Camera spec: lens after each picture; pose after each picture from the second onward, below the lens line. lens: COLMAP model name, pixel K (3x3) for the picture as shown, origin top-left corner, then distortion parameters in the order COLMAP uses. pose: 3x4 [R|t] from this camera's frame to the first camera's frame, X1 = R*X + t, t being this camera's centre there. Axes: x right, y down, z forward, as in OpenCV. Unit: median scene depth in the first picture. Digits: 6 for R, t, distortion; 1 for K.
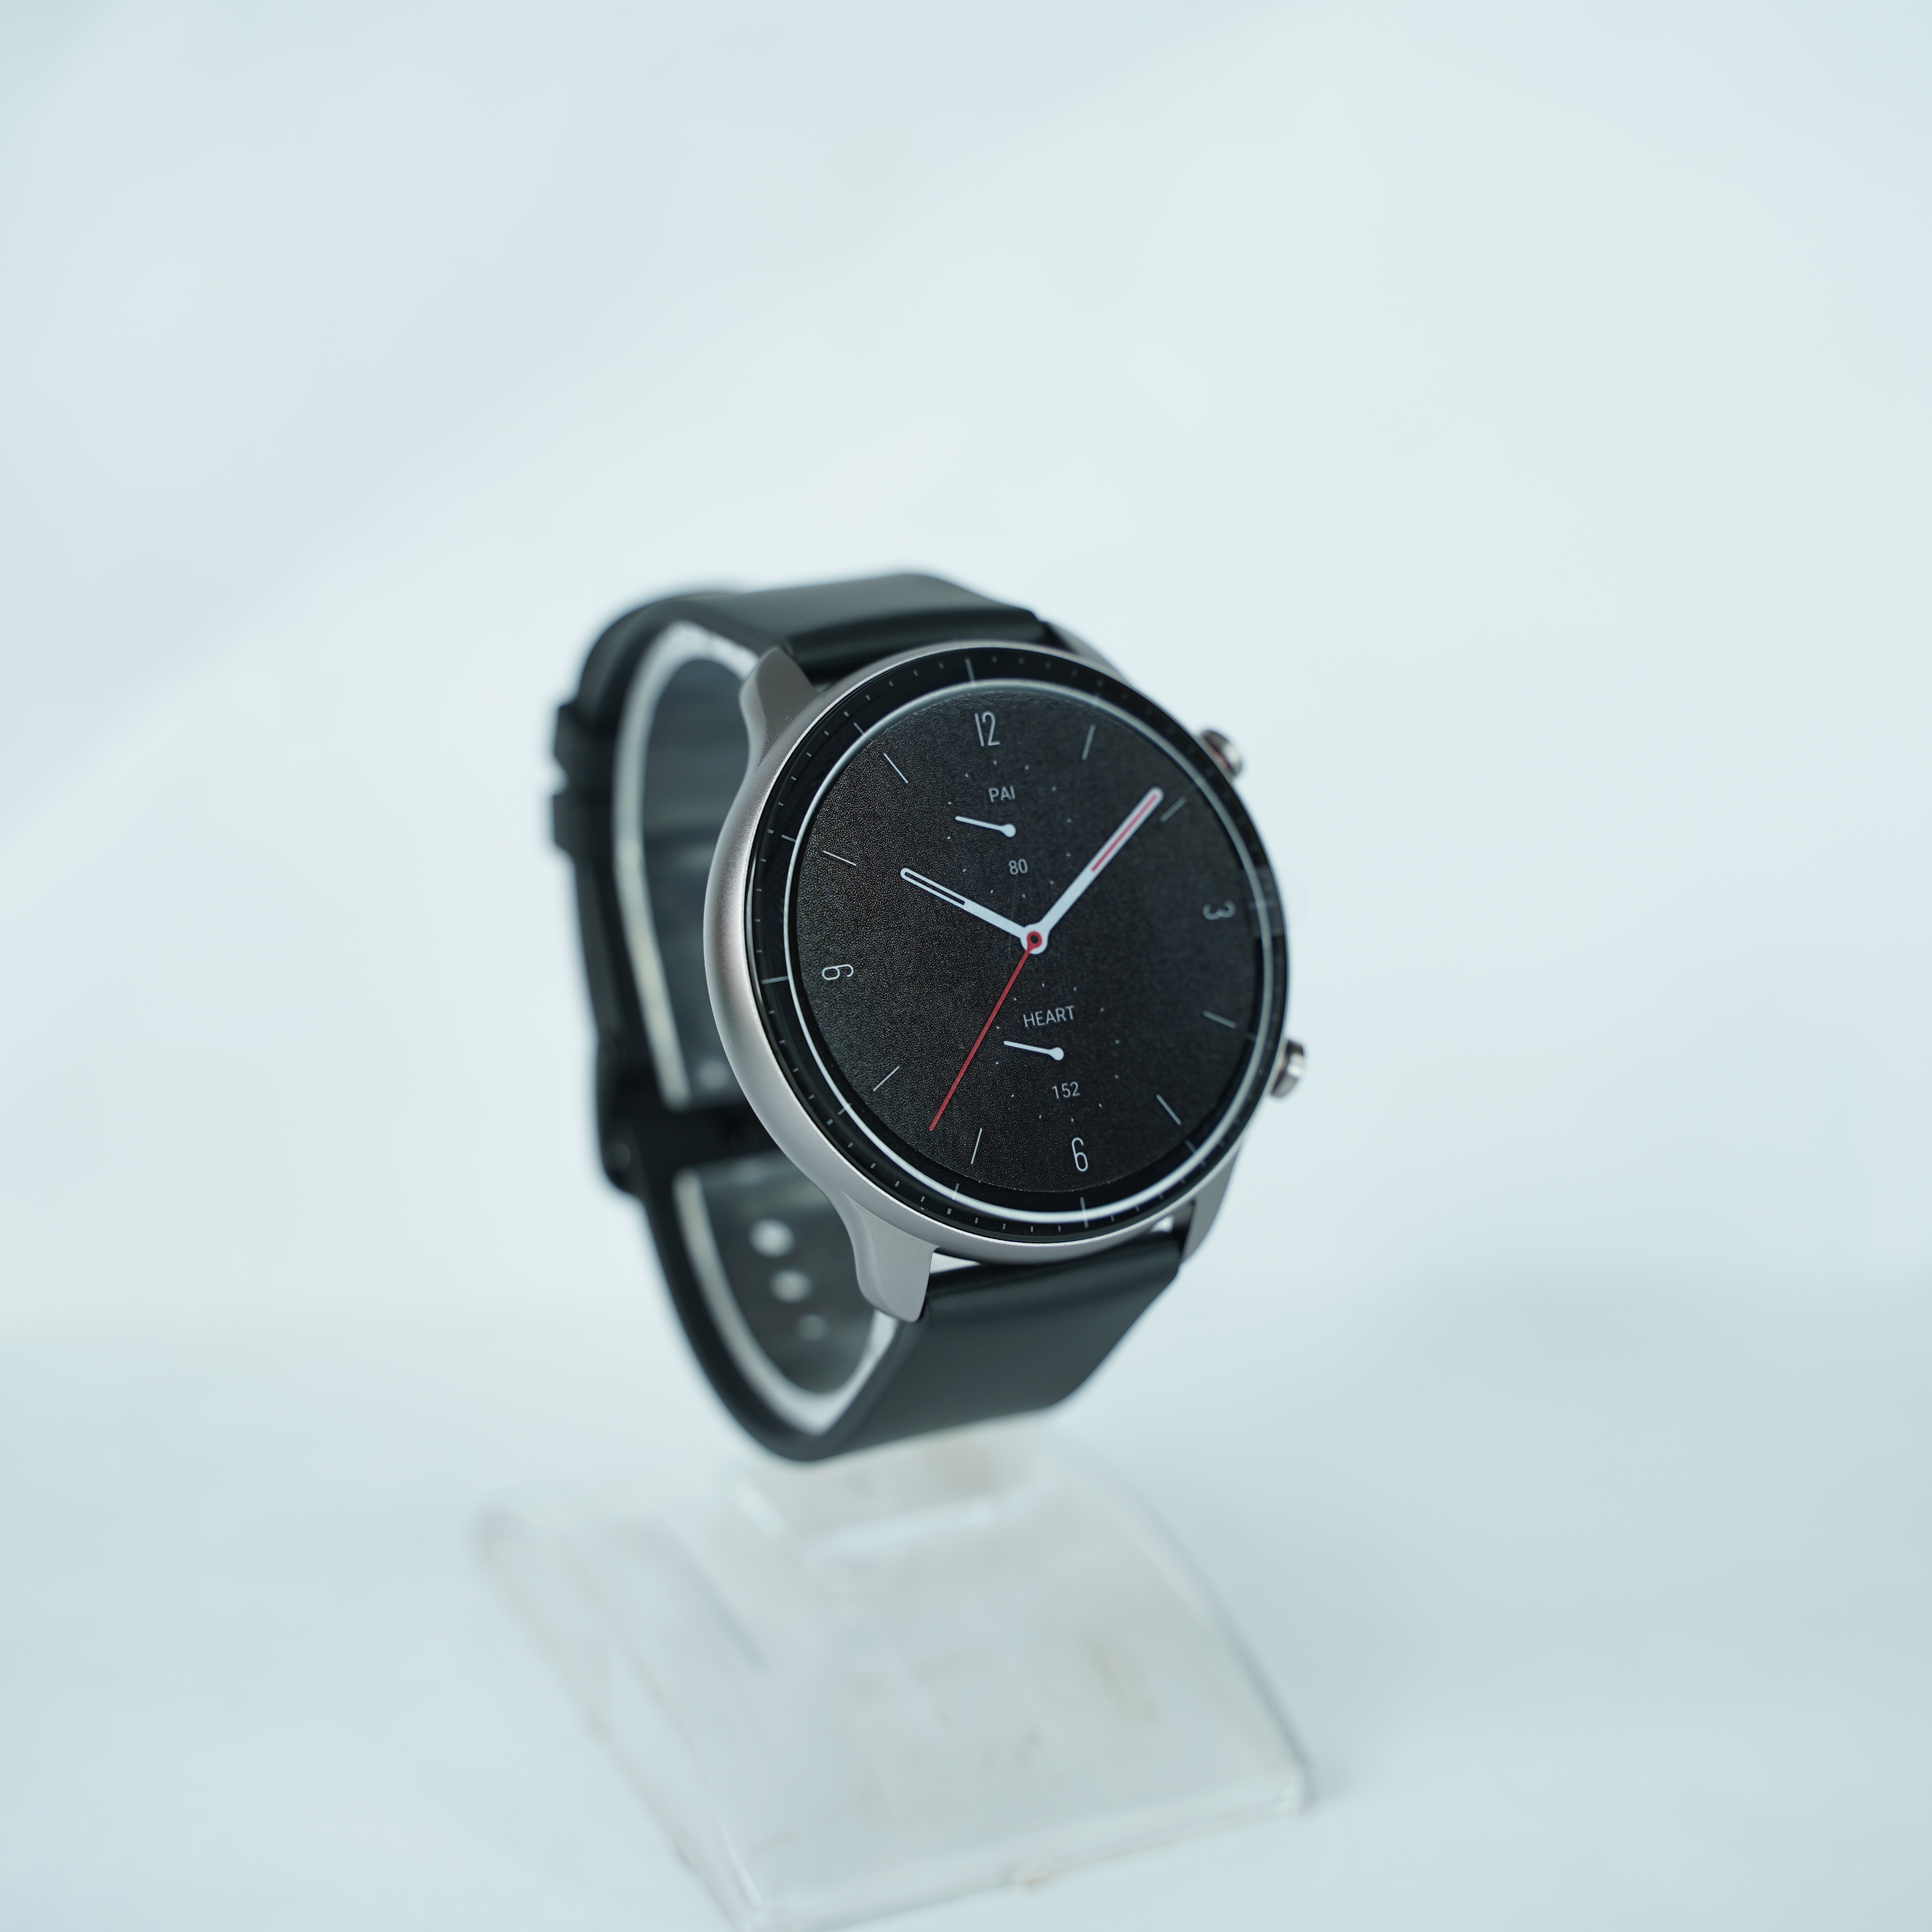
lens RADIAL K [[3249.5, 0, 957.0], [0, 3249.5, 965.2], [0, 0, 1]] dist [-0.027776, 0.000000]
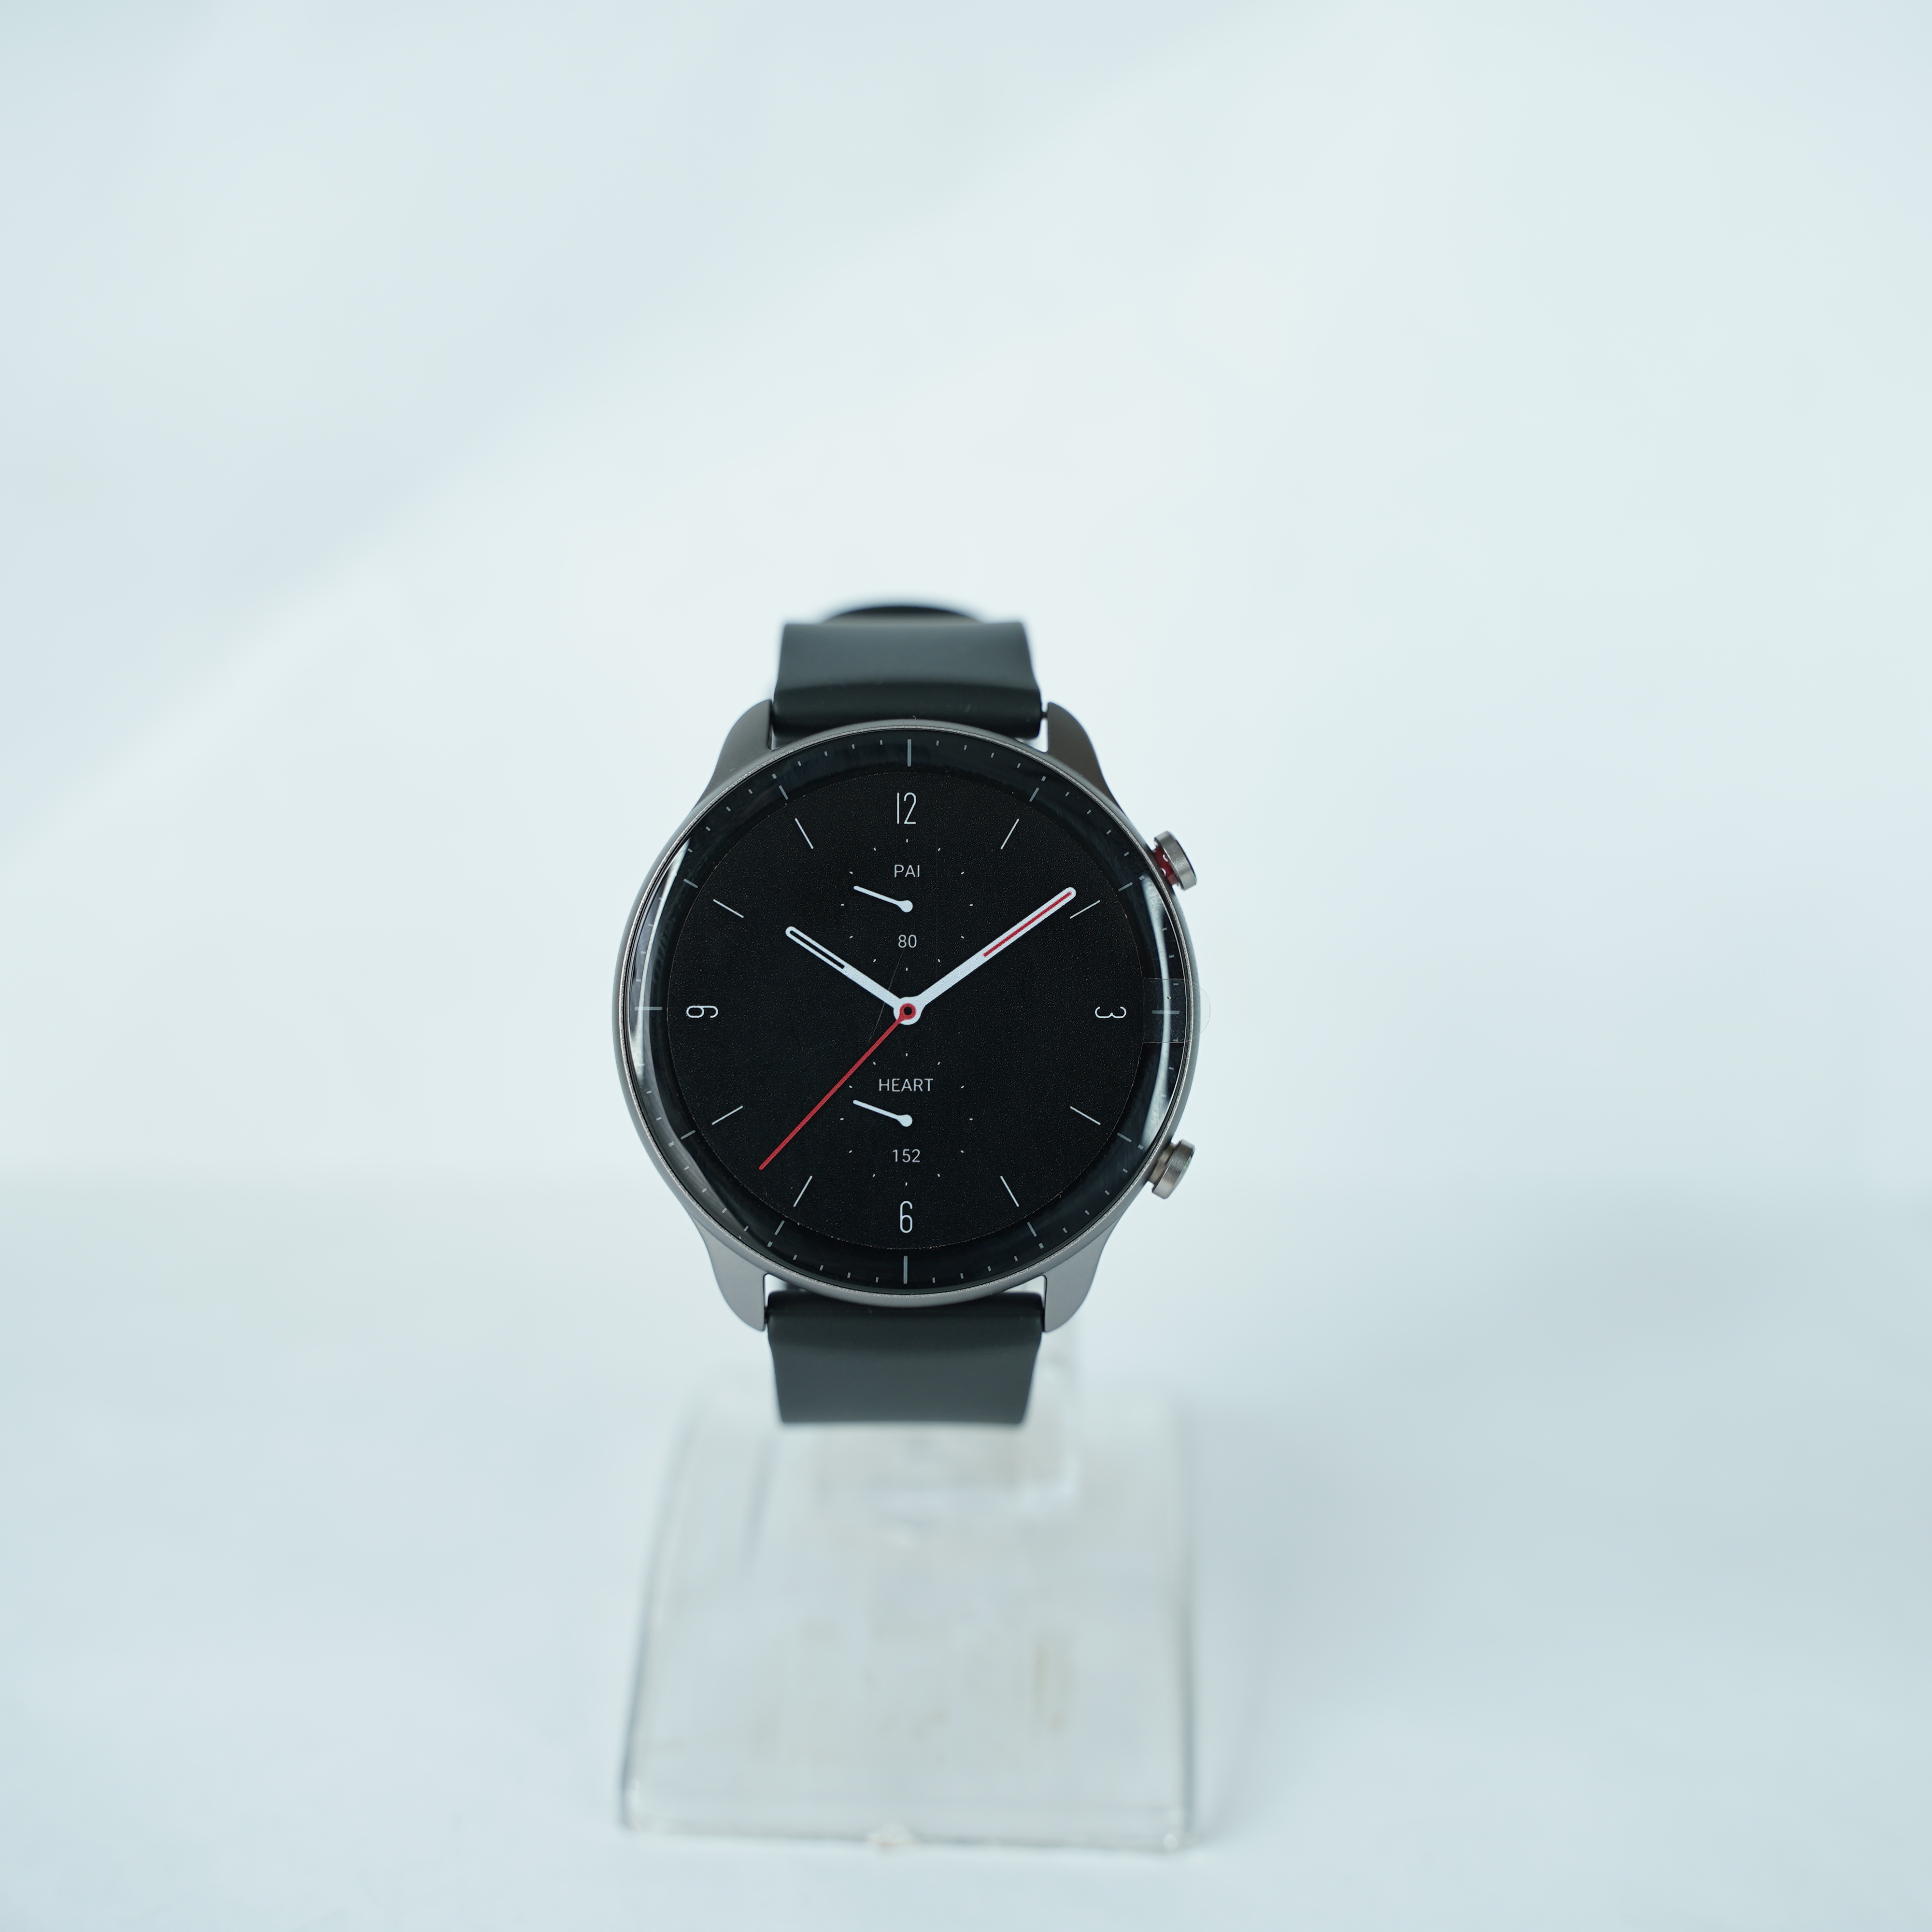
lens RADIAL K [[3249.5, 0, 960.1], [0, 3249.5, 958.7], [0, 0, 1]] dist [-0.027776, 0.000000]
pose [[0.889451, 0.185191, -0.417829, 0.483659], [-0.149215, 0.981797, 0.117515, -0.153425], [0.431986, -0.042177, 0.900894, 0.044760]]
